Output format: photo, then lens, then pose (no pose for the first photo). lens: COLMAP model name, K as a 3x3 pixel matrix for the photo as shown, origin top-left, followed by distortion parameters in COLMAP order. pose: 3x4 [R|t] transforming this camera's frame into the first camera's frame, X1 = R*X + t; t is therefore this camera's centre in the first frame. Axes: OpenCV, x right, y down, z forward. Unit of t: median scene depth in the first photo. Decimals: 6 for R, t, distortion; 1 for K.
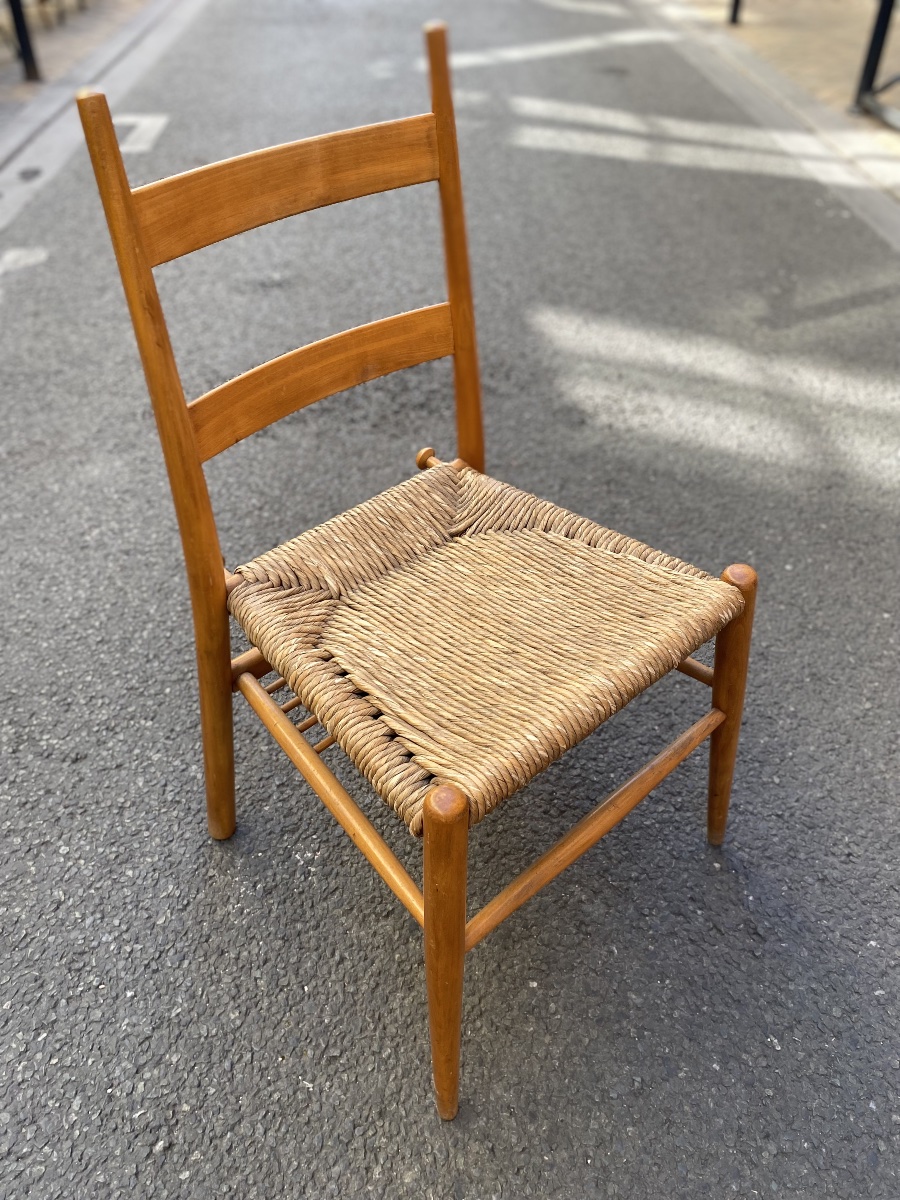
lens RADIAL K [[934.3, 0, 454.9], [0, 934.3, 595.1], [0, 0, 1]] dist [0.013074, -0.014827]
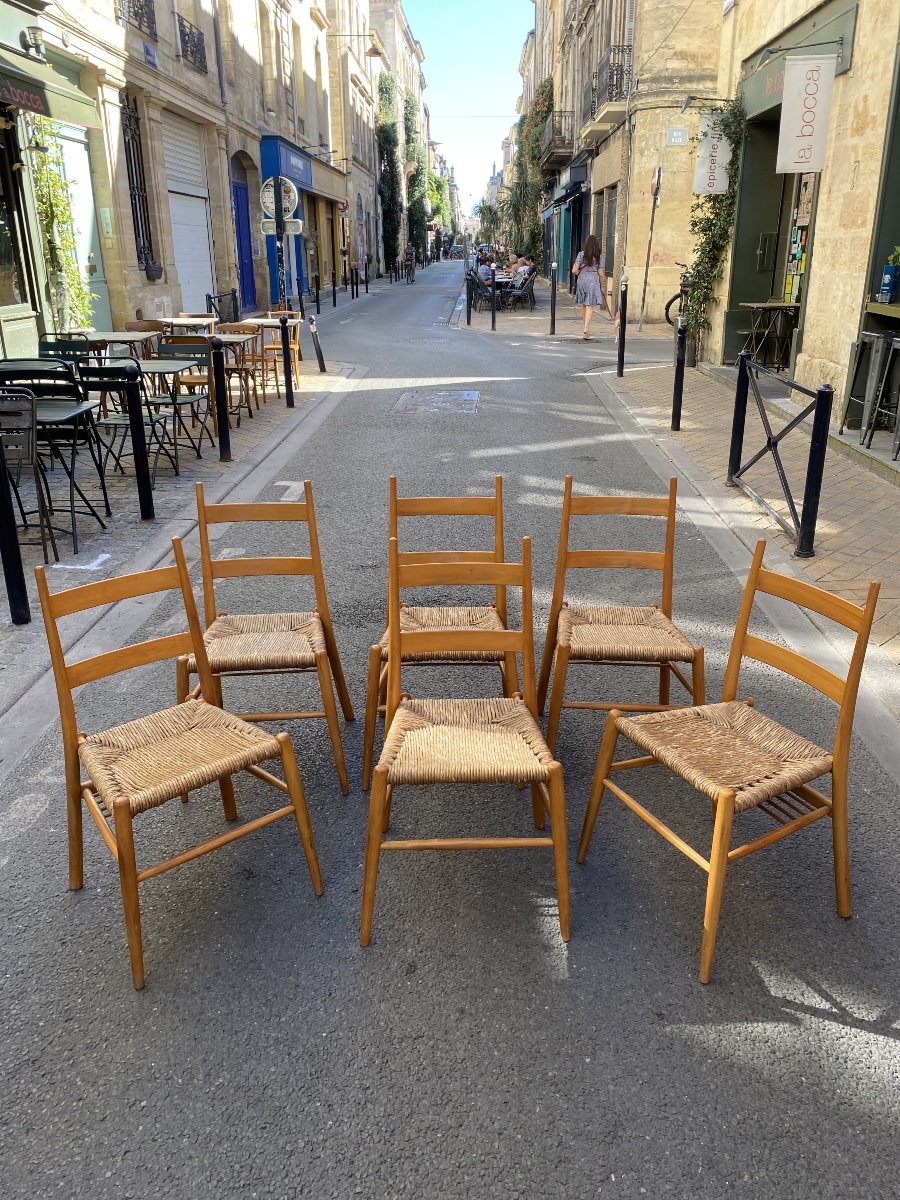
lens RADIAL K [[934.3, 0, 452.3], [0, 934.3, 587.0], [0, 0, 1]] dist [0.013074, -0.014827]
pose [[0.997279, 0.021135, -0.070621, 0.228334], [-0.044354, 0.937238, -0.345857, 0.726632], [0.058879, 0.348048, 0.935626, -1.521320]]
